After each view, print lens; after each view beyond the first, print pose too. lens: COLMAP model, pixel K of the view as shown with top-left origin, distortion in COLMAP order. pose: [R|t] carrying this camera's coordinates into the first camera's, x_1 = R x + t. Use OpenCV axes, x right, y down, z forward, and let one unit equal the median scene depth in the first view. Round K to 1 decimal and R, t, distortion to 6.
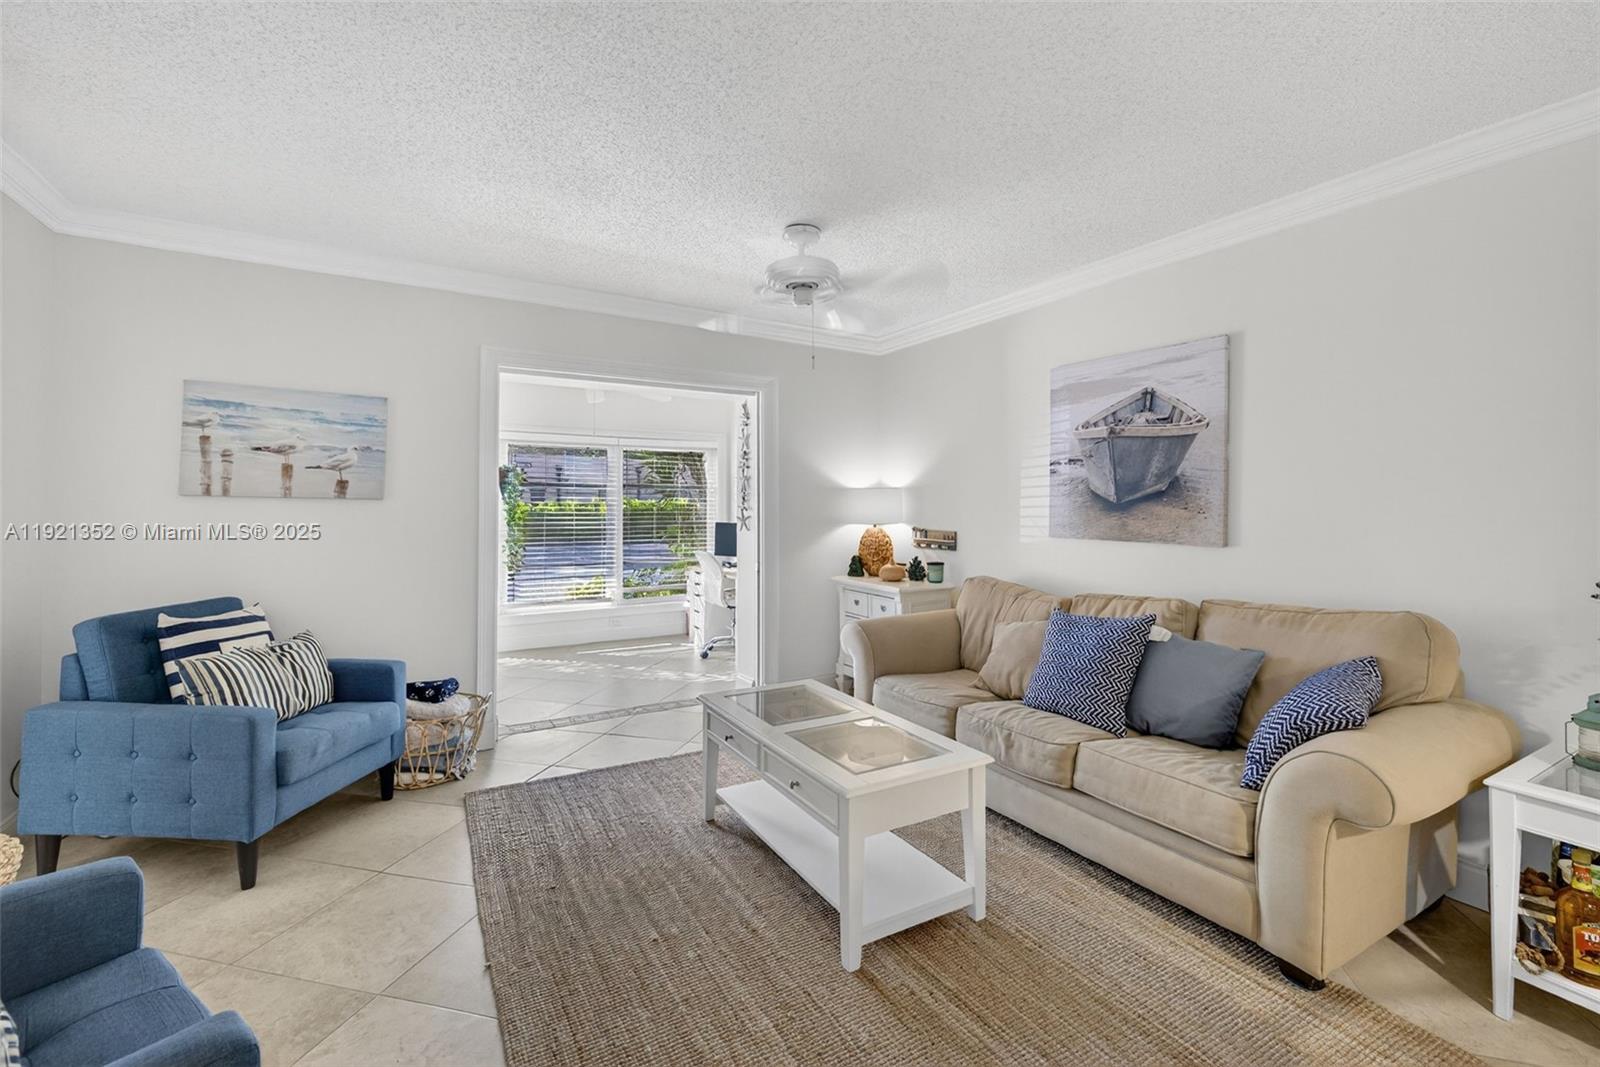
lens RADIAL K [[677.2, 0, 794.7], [0, 677.2, 497.9], [0, 0, 1]] dist [0.000730, -0.000156]
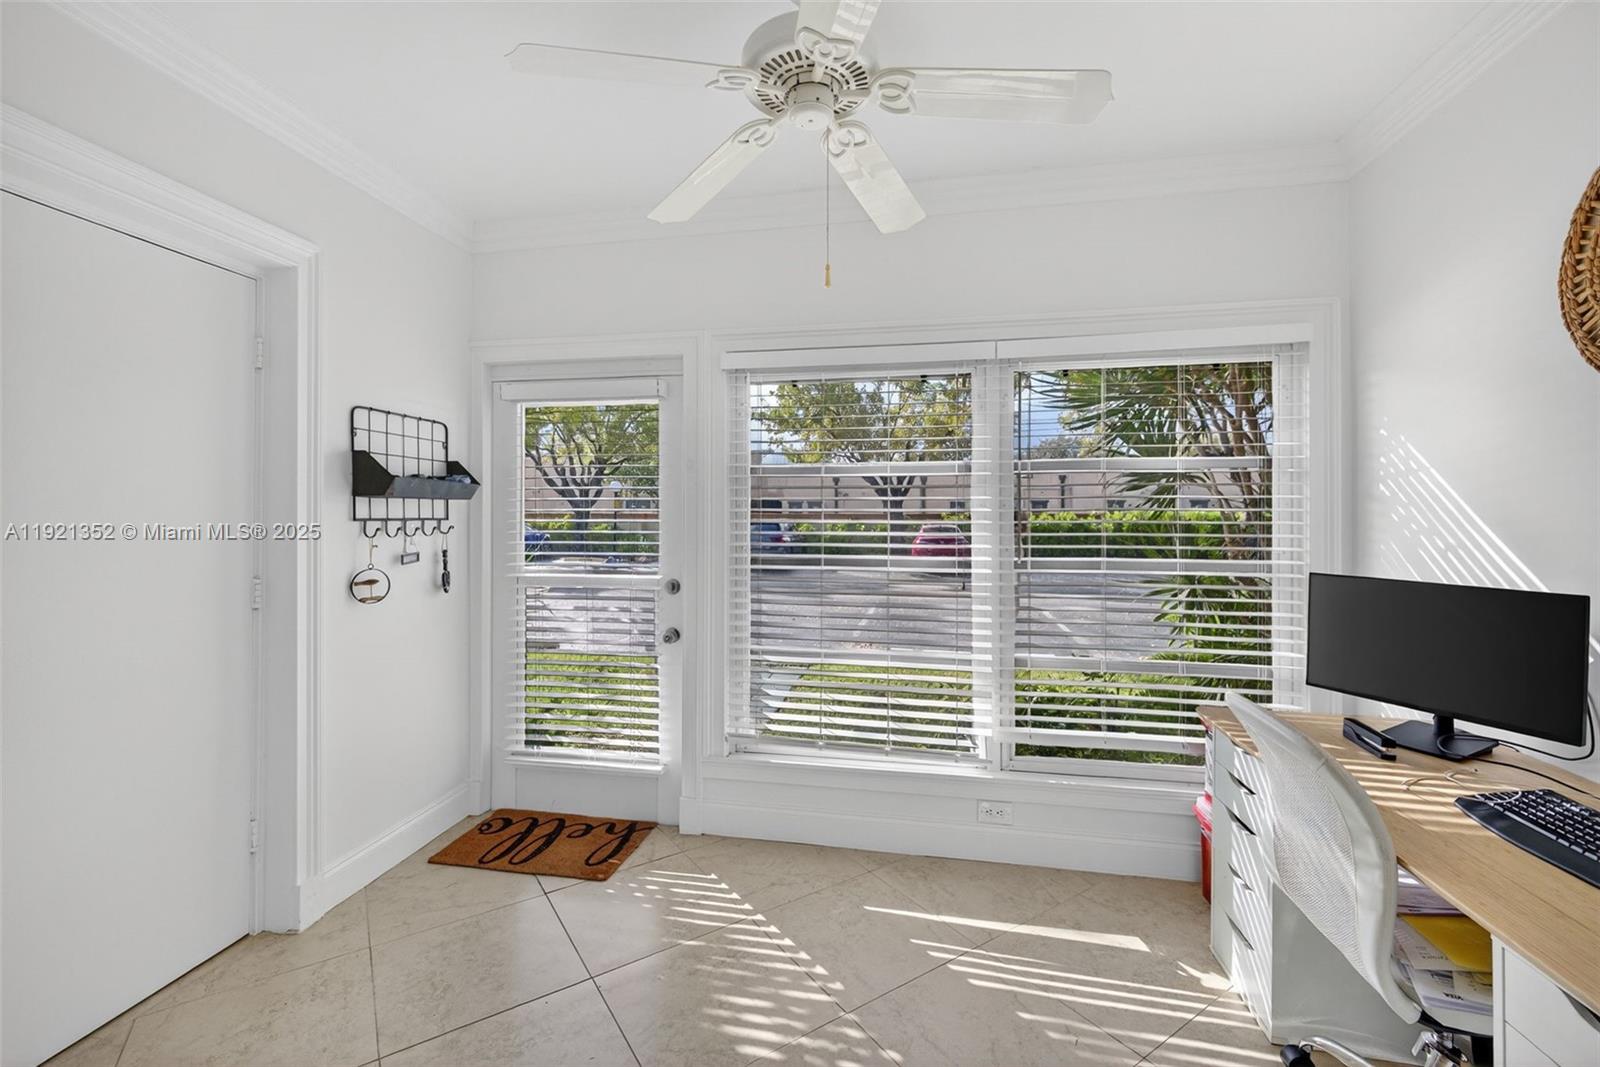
lens RADIAL K [[672.8, 0, 804.6], [0, 672.8, 508.1], [0, 0, 1]] dist [0.003410, -0.000433]
pose [[0.758835, -0.004500, -0.651267, -0.193206], [0.004963, 0.999987, -0.001127, 0.013639], [0.651264, -0.002377, 0.758847, 1.315219]]
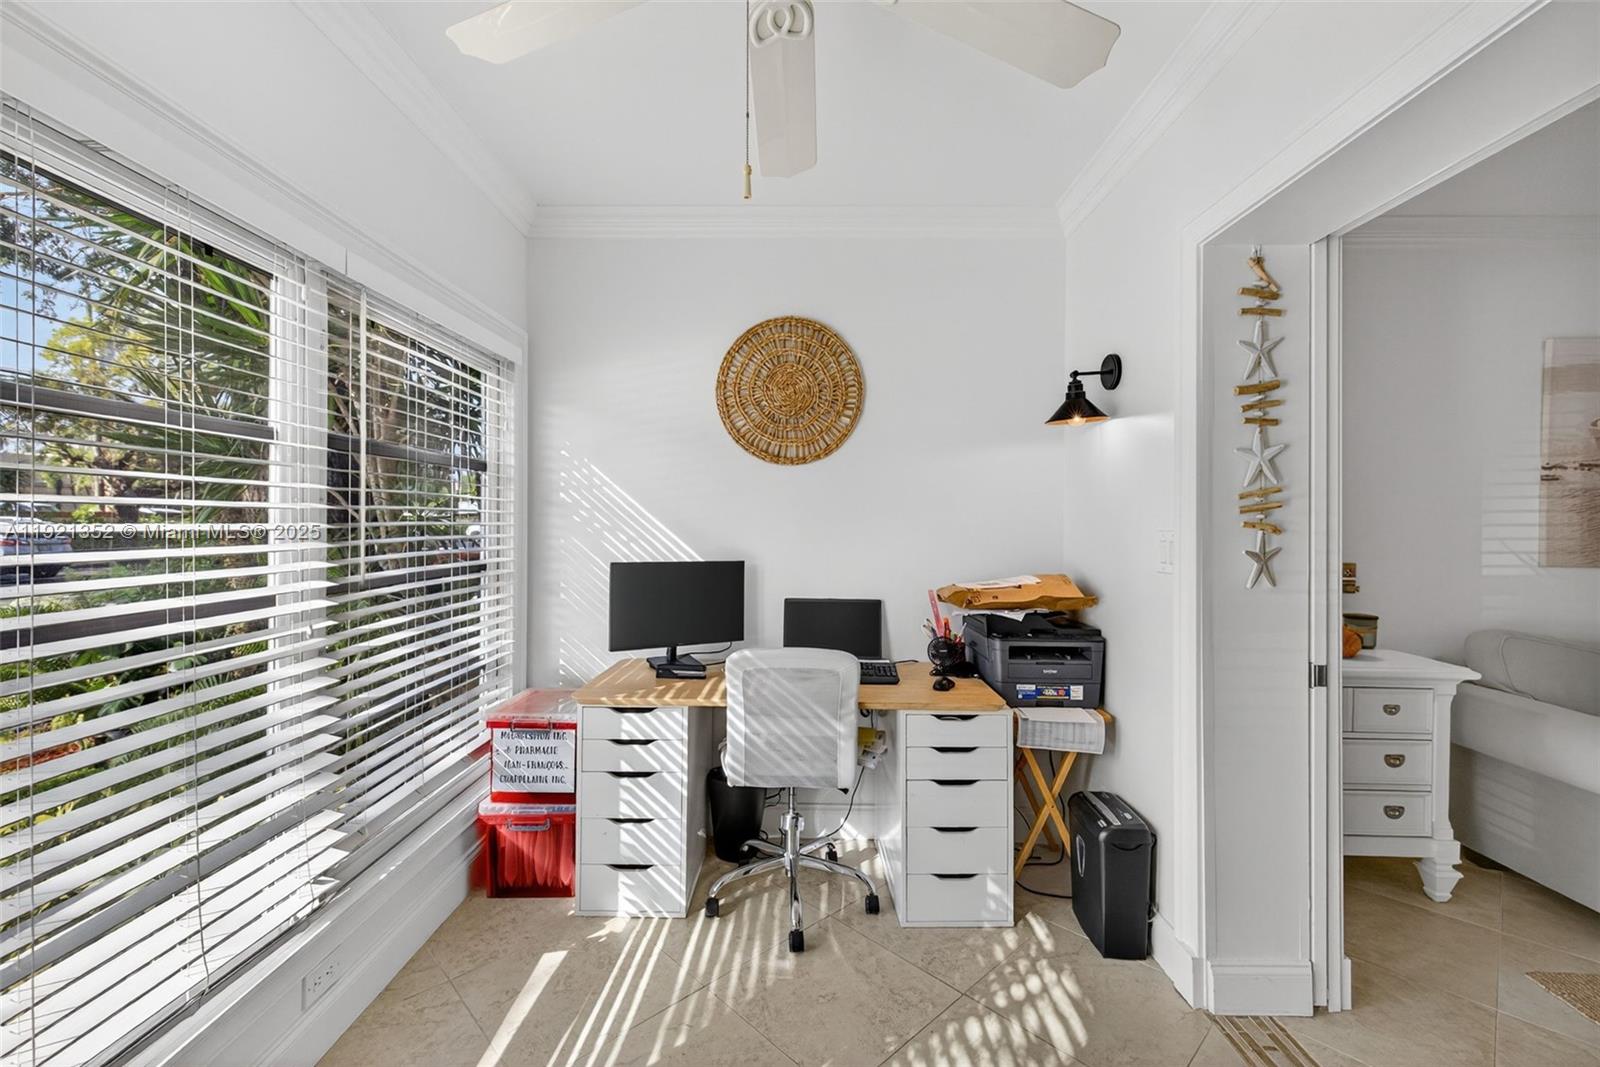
lens RADIAL K [[672.8, 0, 804.6], [0, 672.8, 508.1], [0, 0, 1]] dist [0.003410, -0.000433]
pose [[0.526063, 0.015180, 0.850310, -0.767664], [-0.014517, 0.999855, -0.008869, 0.014229], [-0.850322, -0.007678, 0.526207, 1.478154]]
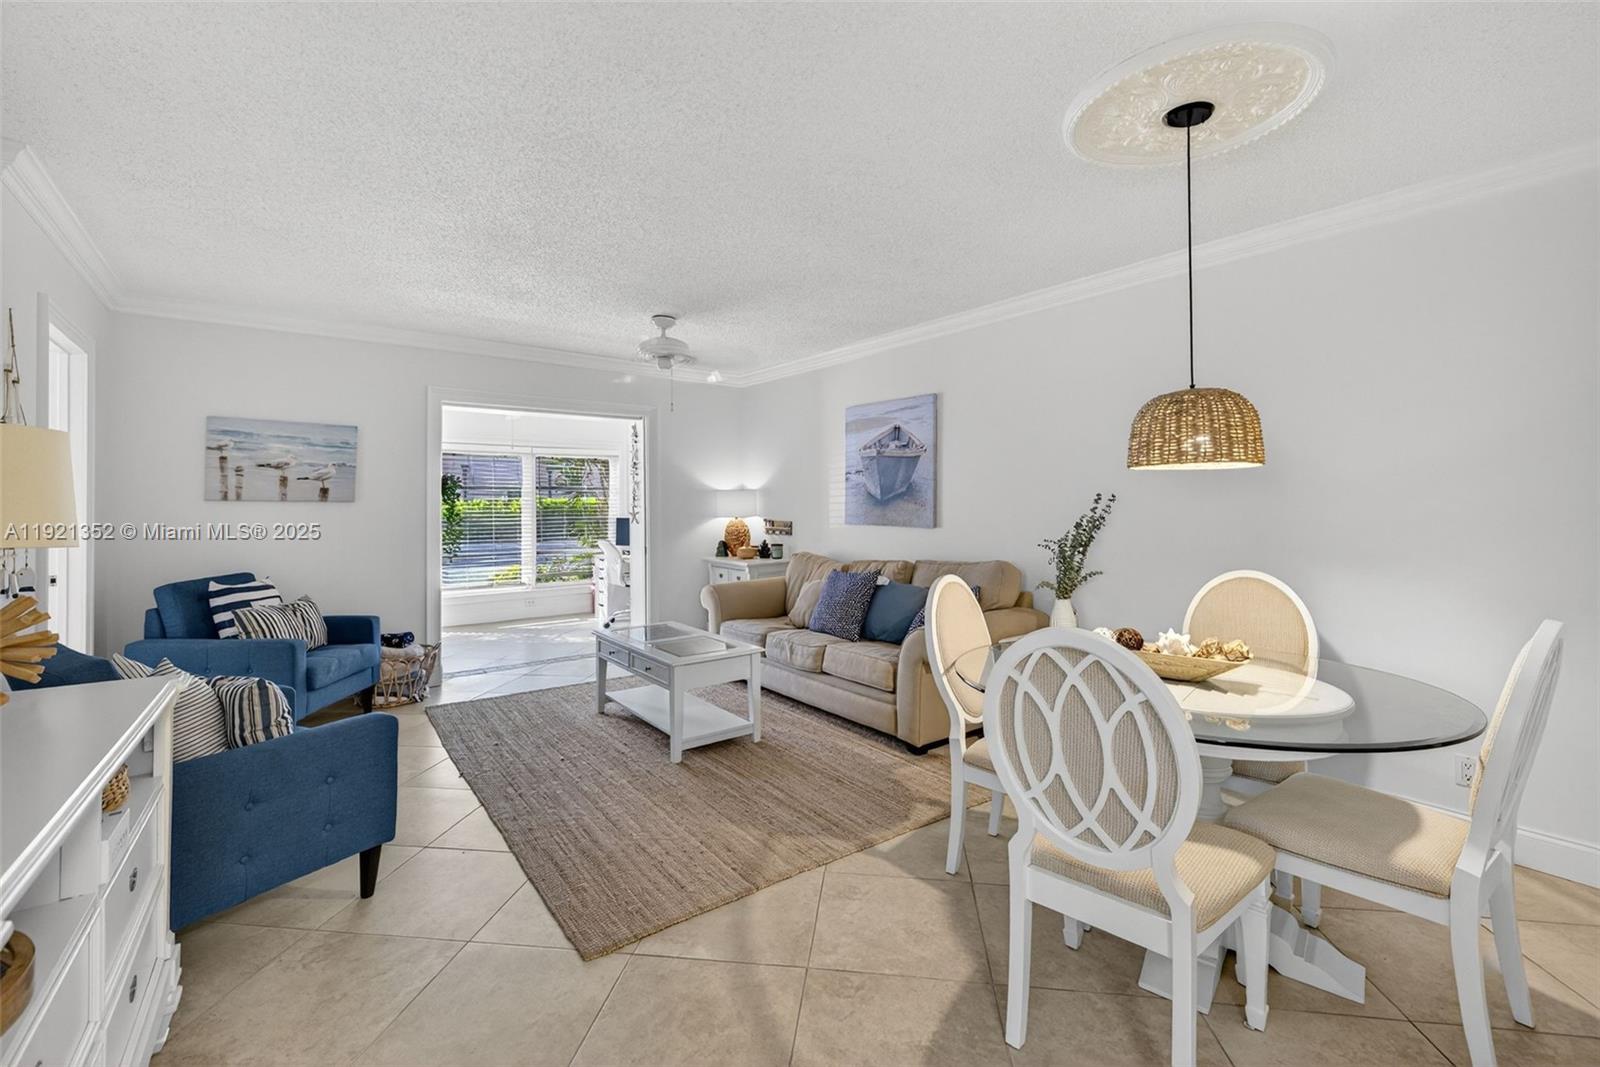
lens RADIAL K [[684.3, 0, 802.8], [0, 684.3, 492.5], [0, 0, 1]] dist [0.001519, -0.000035]
pose [[0.991790, -0.006318, 0.127723, 0.112740], [0.006668, 0.999975, -0.002314, -0.007248], [-0.127705, 0.003147, 0.991807, -0.499614]]
